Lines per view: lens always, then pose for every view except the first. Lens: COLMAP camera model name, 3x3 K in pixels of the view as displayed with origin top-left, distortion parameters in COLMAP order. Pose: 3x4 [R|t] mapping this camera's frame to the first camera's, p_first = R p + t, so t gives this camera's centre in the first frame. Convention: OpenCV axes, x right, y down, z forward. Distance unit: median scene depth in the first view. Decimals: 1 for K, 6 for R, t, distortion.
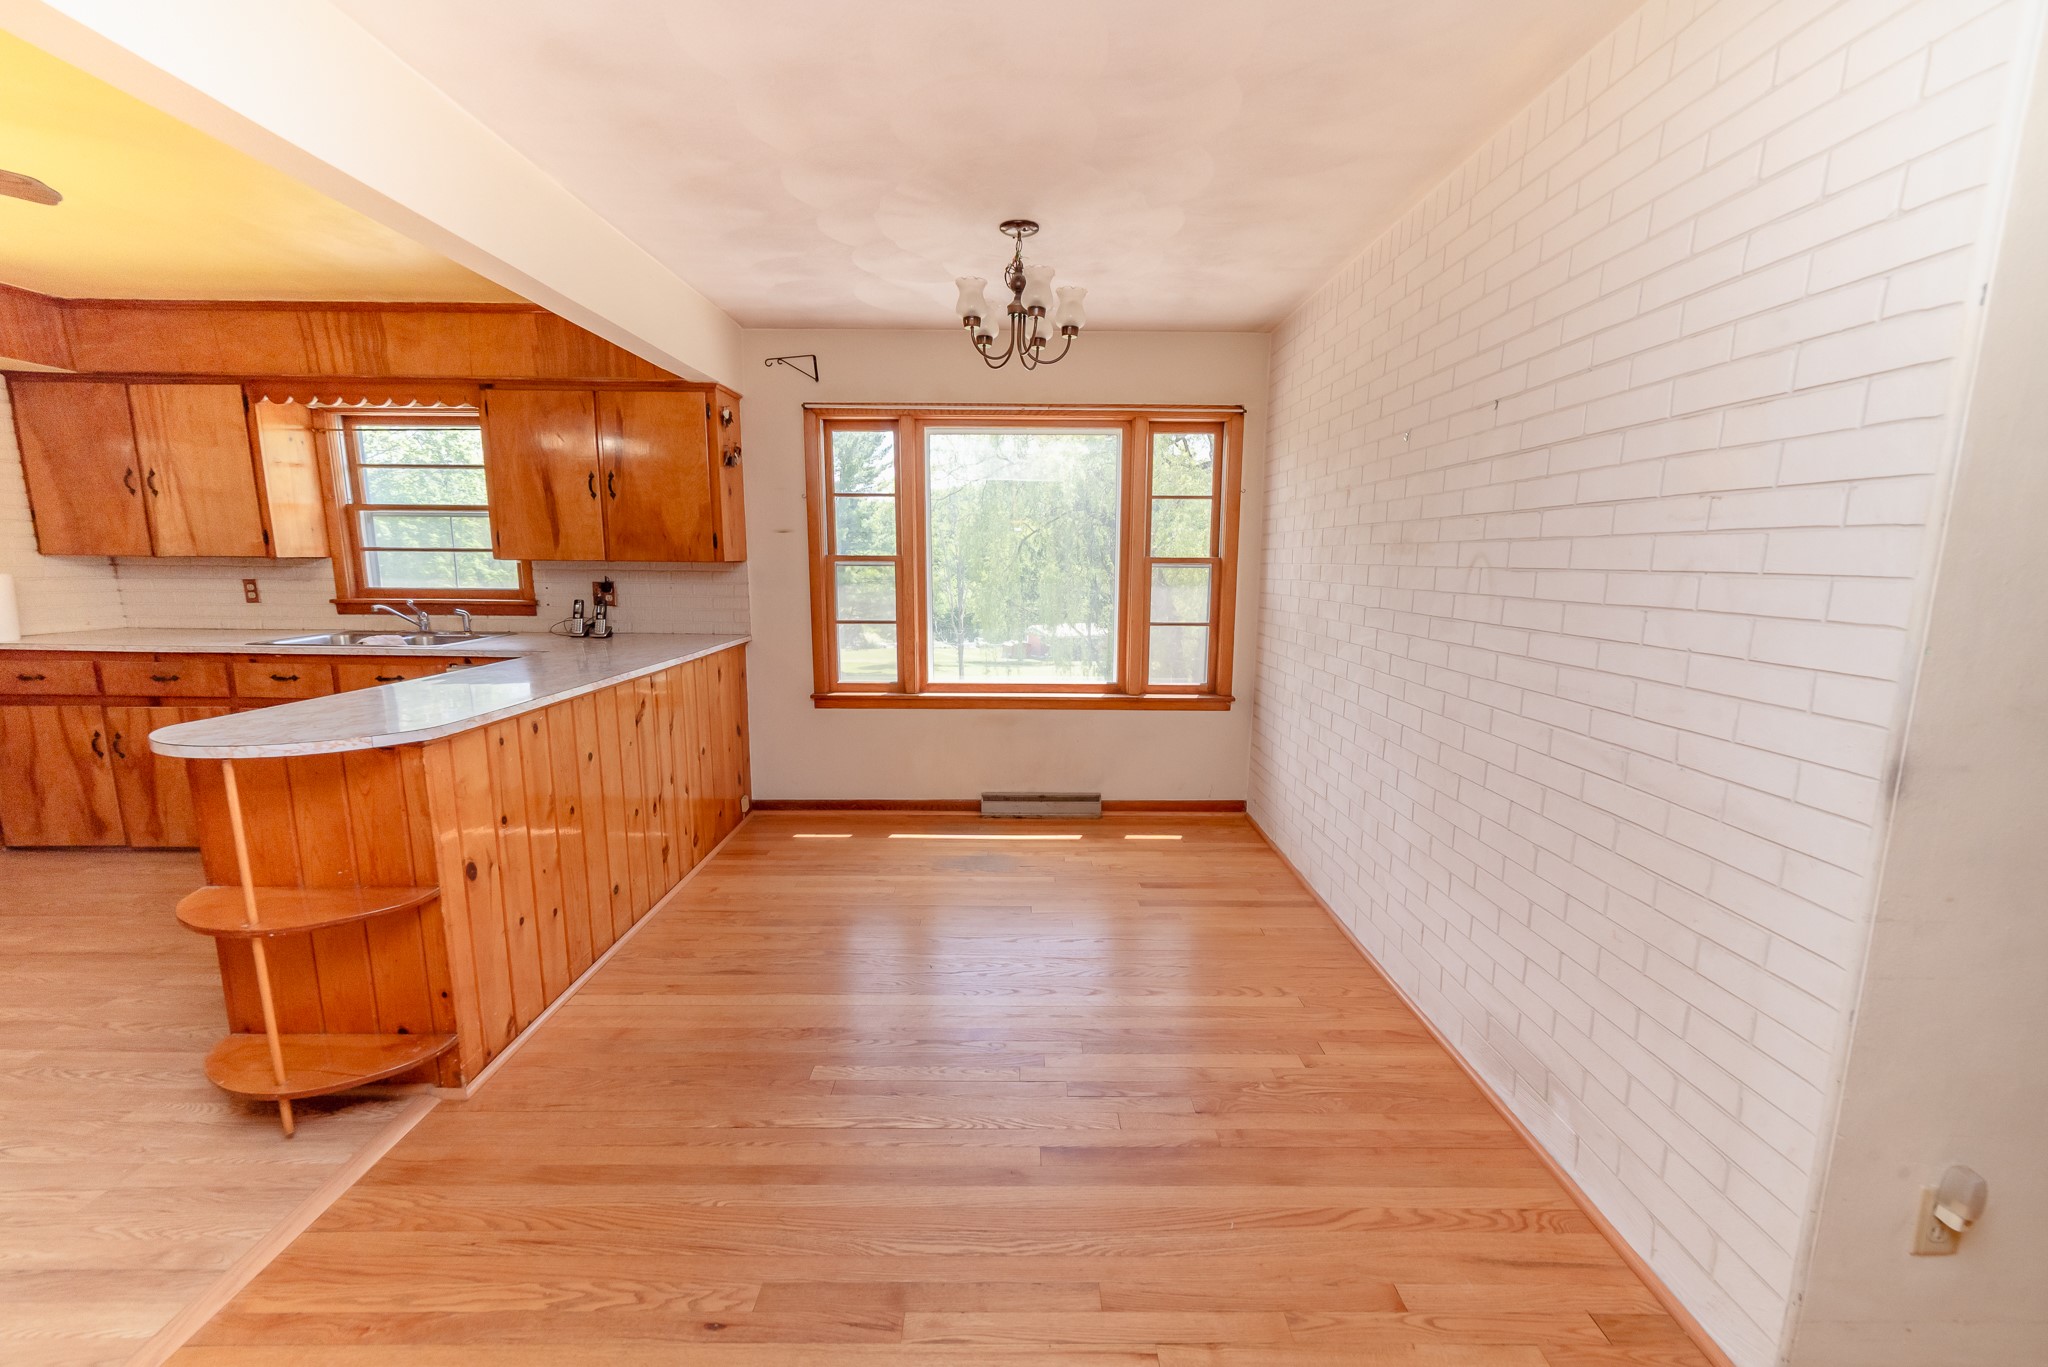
lens RADIAL K [[804.2, 0, 1021.1], [0, 804.2, 686.9], [0, 0, 1]] dist [0.001661, 0.000124]
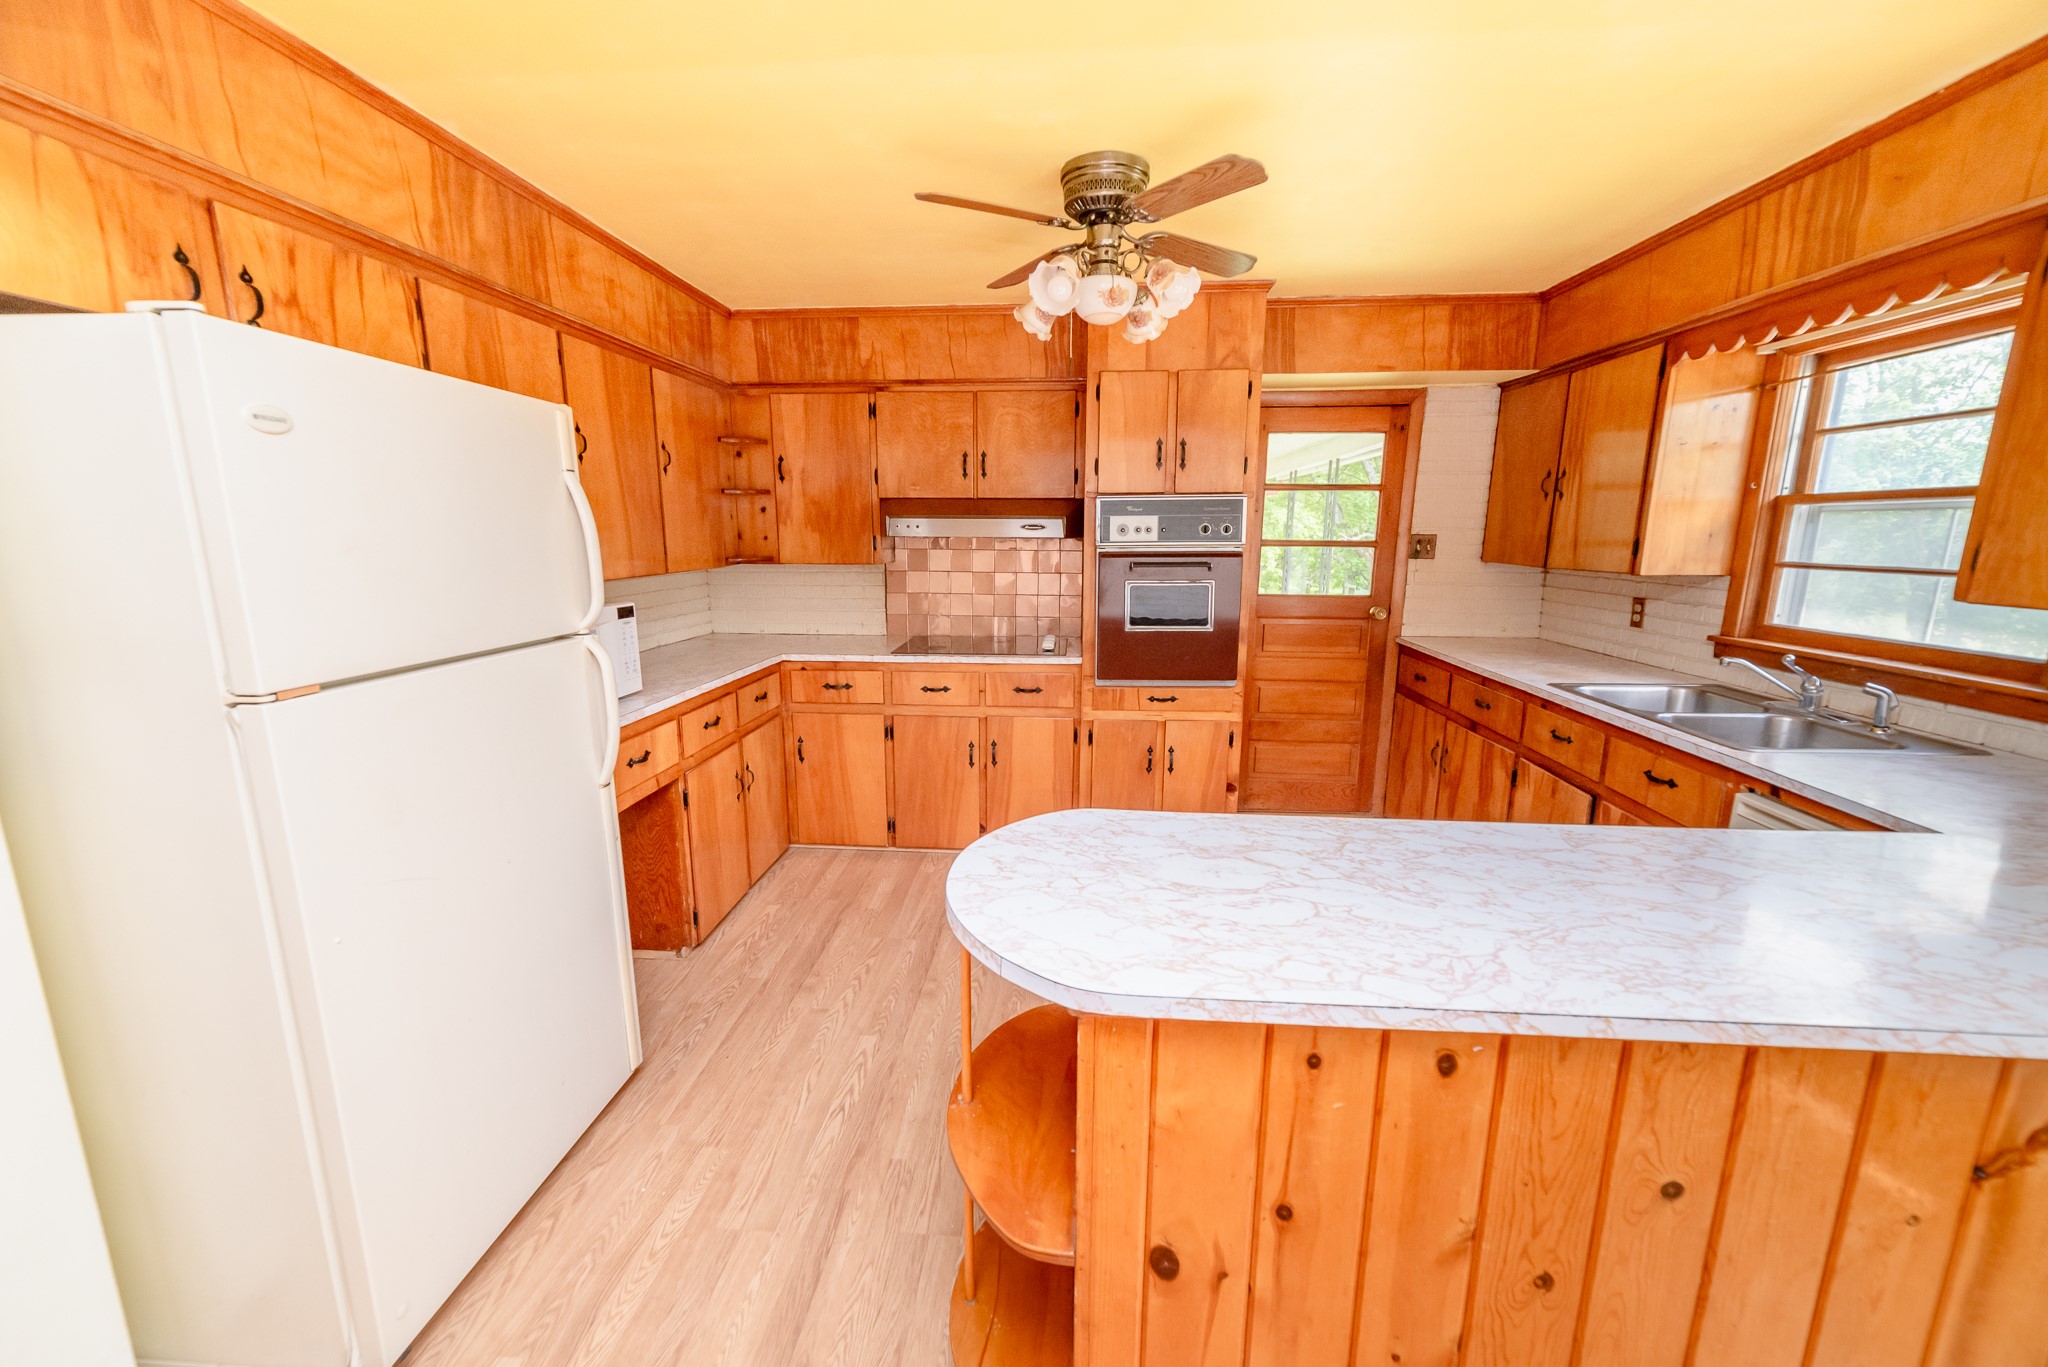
lens RADIAL K [[796.6, 0, 1024.0], [0, 796.6, 683.5], [0, 0, 1]] dist [0.000806, 0.000398]
pose [[-0.072804, 0.182565, -0.980495, -0.143483], [-0.162244, 0.967840, 0.192255, -0.113132], [0.984061, 0.173076, -0.040843, 0.489255]]
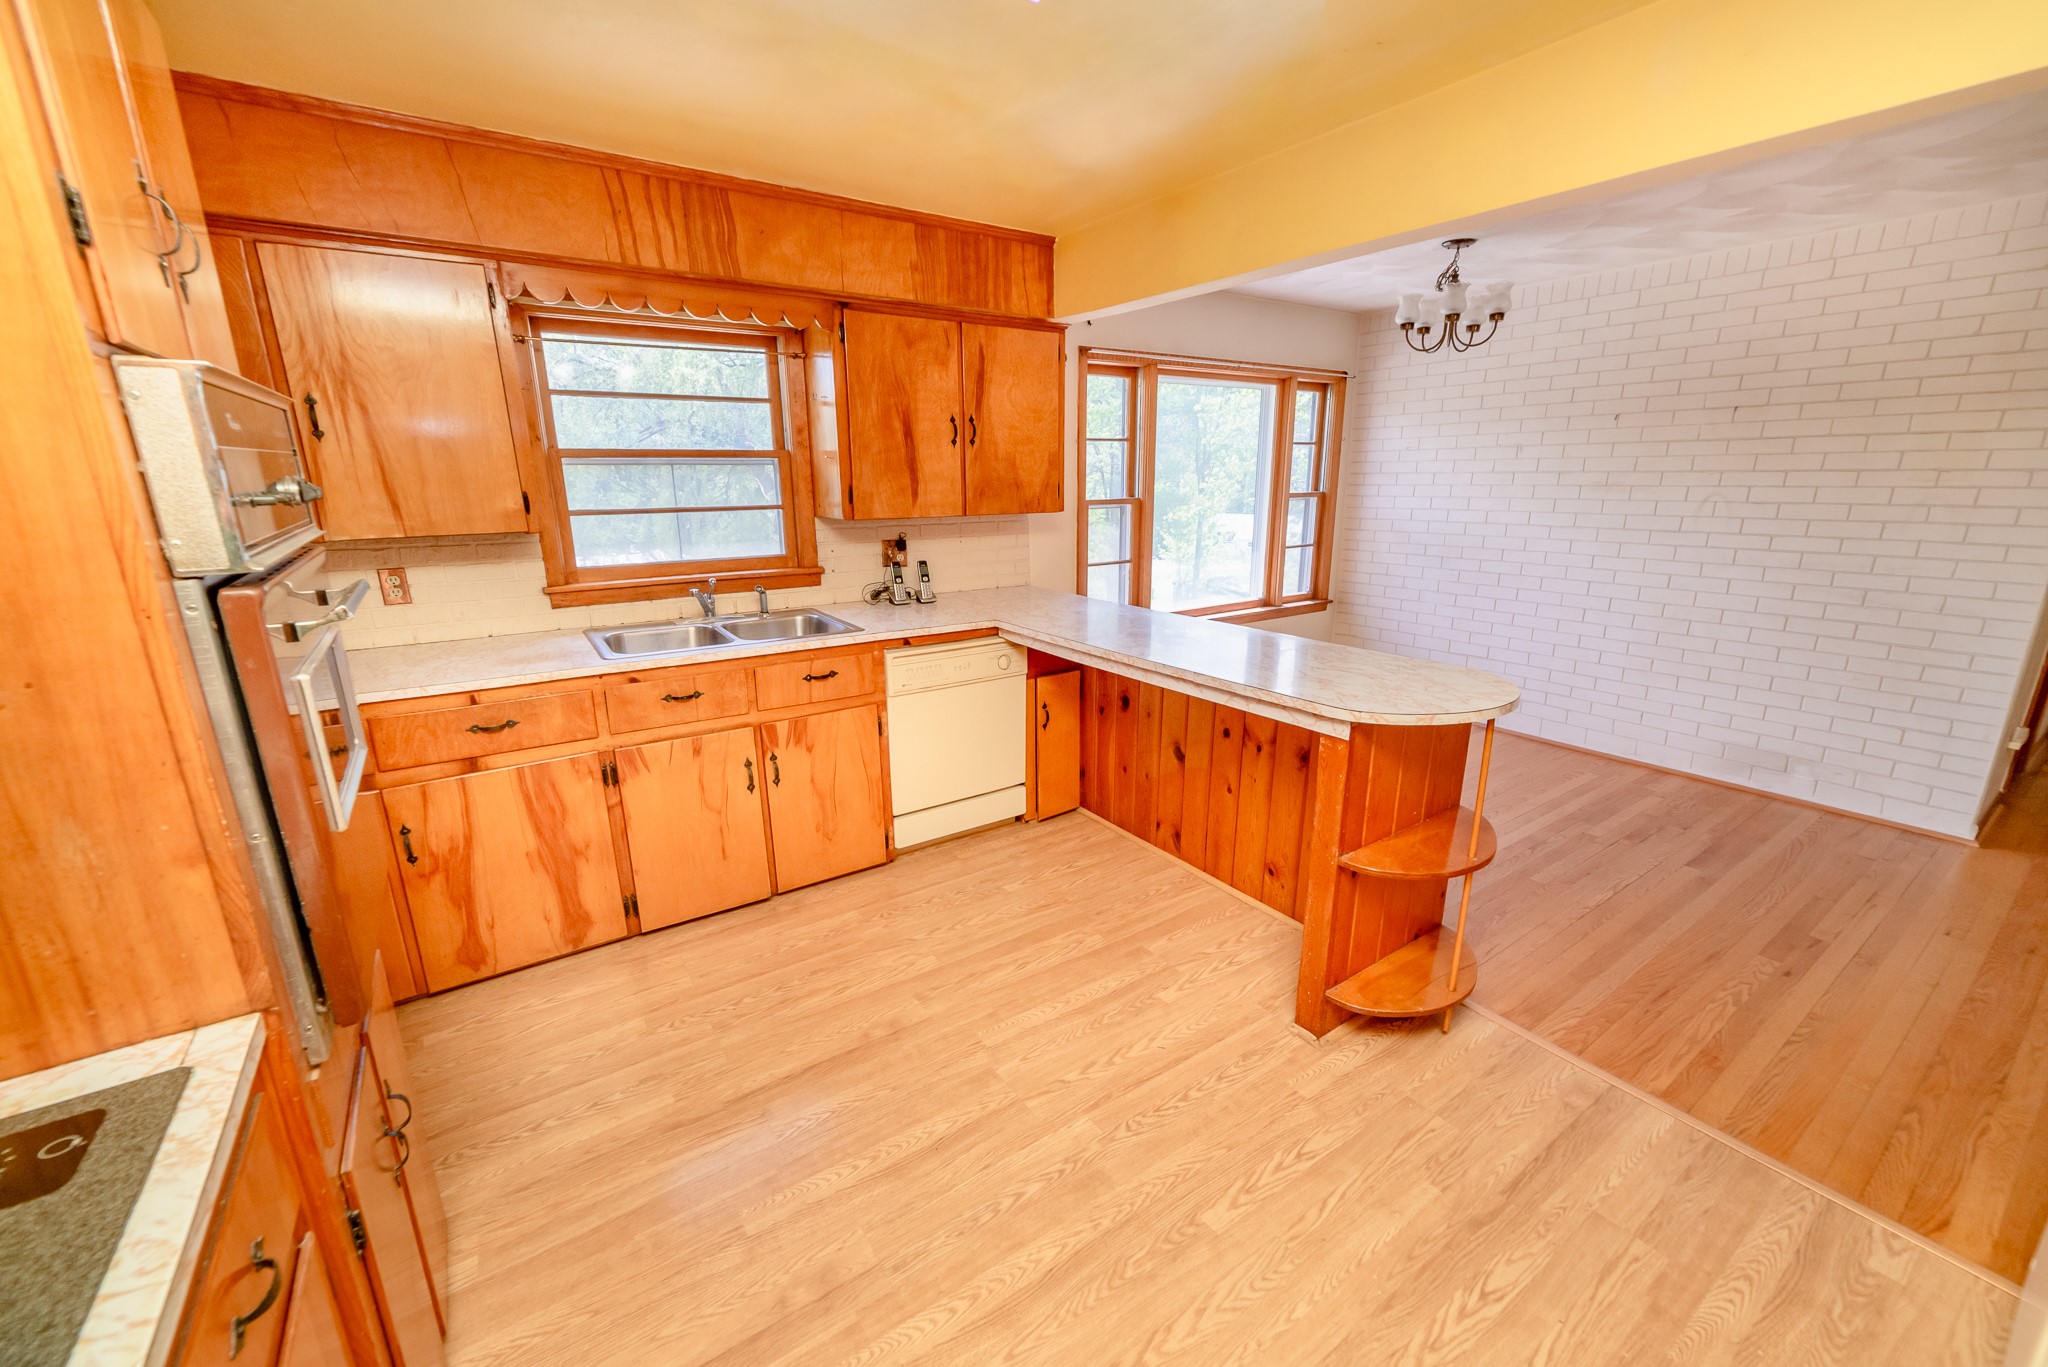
lens RADIAL K [[807.6, 0, 1024.0], [0, 807.6, 683.5], [0, 0, 1]] dist [0.000313, 0.000090]
pose [[0.825129, -0.156097, 0.542951, -0.990227], [0.104802, 0.986682, 0.124401, -0.076436], [-0.555138, -0.045744, 0.830499, 0.197584]]
